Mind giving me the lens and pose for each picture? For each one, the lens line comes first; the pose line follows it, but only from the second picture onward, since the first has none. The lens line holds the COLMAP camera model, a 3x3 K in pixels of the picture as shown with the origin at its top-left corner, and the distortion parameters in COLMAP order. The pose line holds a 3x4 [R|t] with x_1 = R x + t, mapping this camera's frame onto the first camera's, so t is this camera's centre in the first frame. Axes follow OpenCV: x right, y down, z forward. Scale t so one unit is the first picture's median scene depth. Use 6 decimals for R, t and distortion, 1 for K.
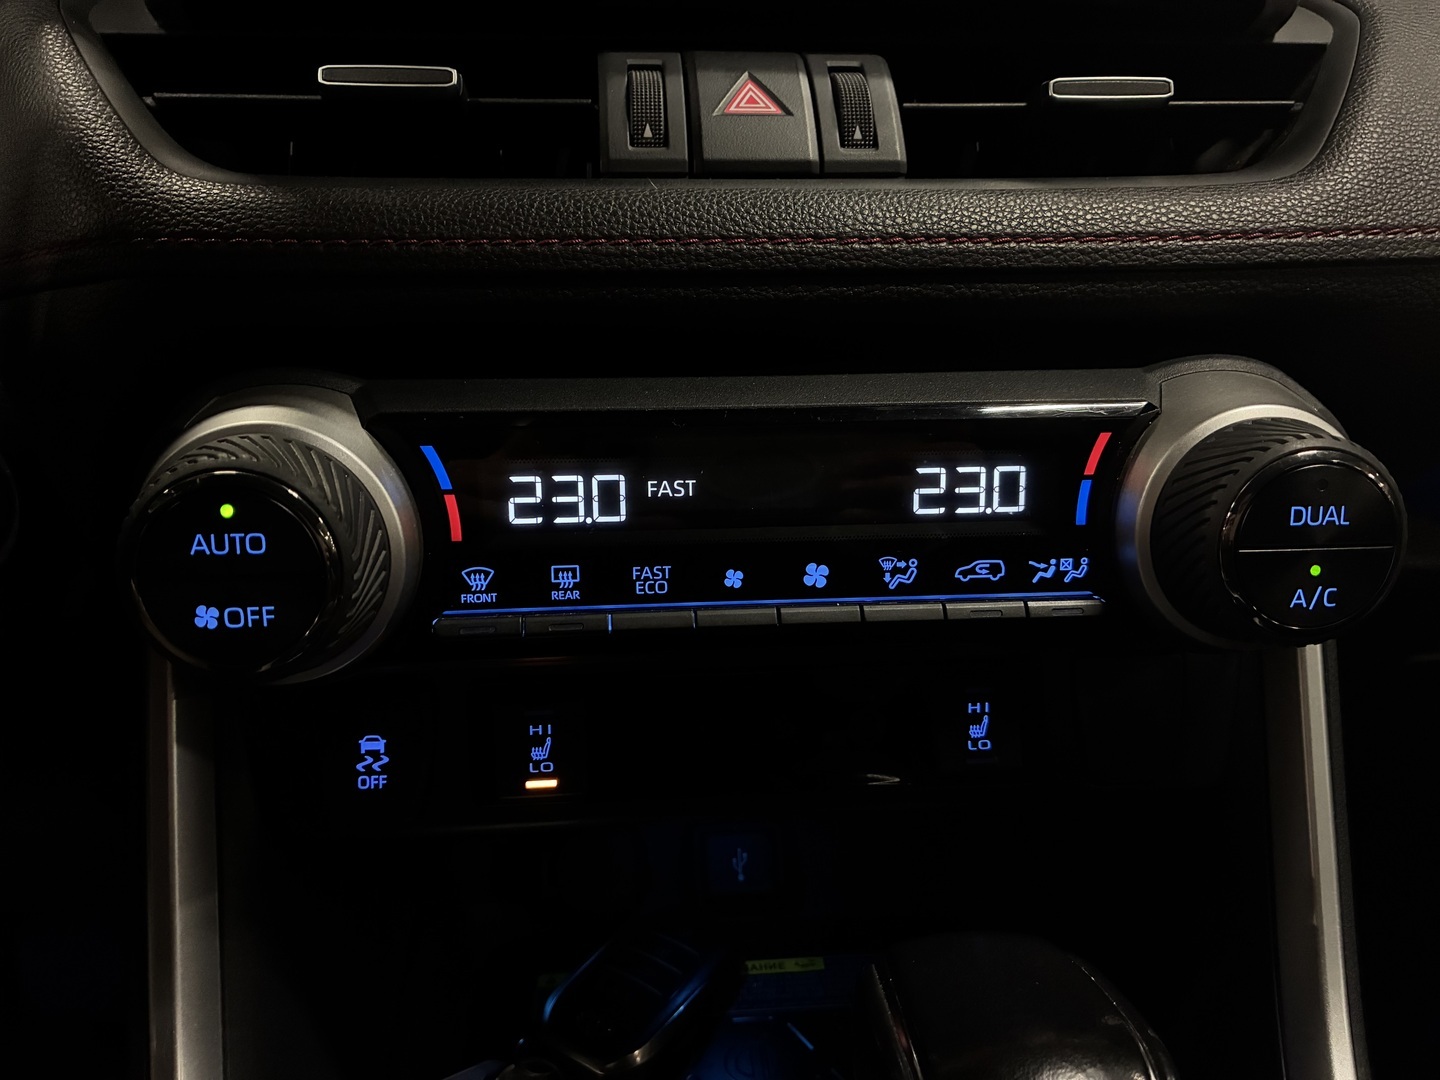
lens RADIAL K [[1052.4, 0, 721.6], [0, 1052.4, 531.0], [0, 0, 1]] dist [0.061551, -0.085664]
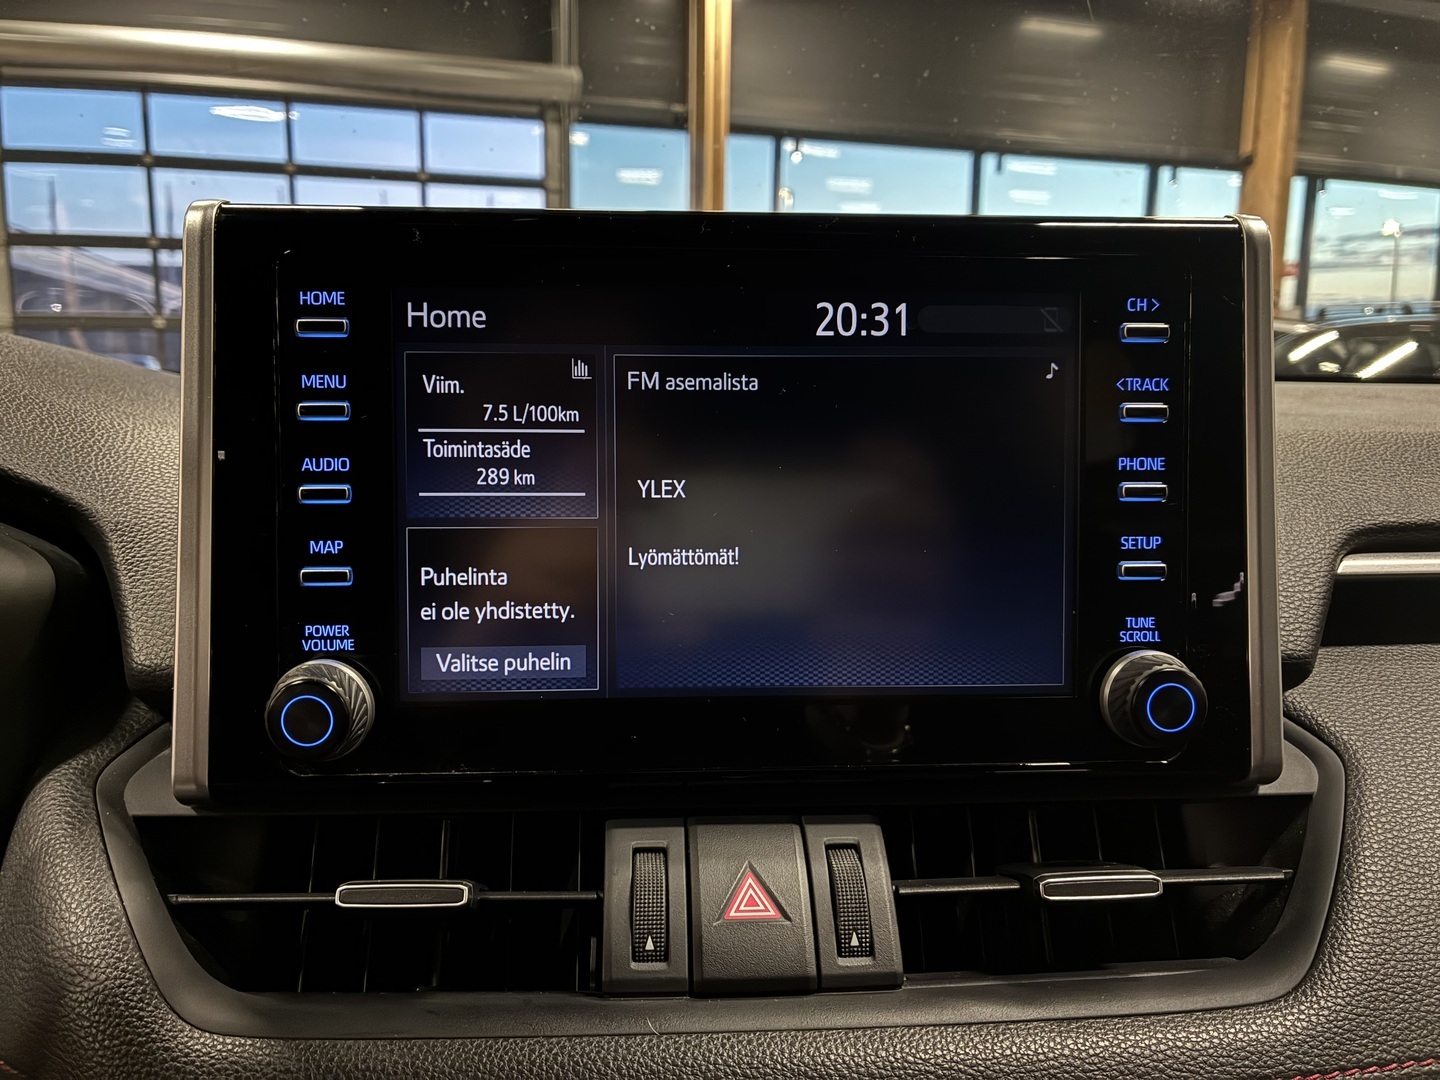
lens RADIAL K [[1052.4, 0, 721.6], [0, 1052.4, 531.0], [0, 0, 1]] dist [0.061551, -0.085664]
pose [[0.999737, 0.008160, -0.021413, 0.018832], [-0.012010, 0.982407, -0.186364, -0.570874], [0.019516, 0.186572, 0.982247, -0.082667]]
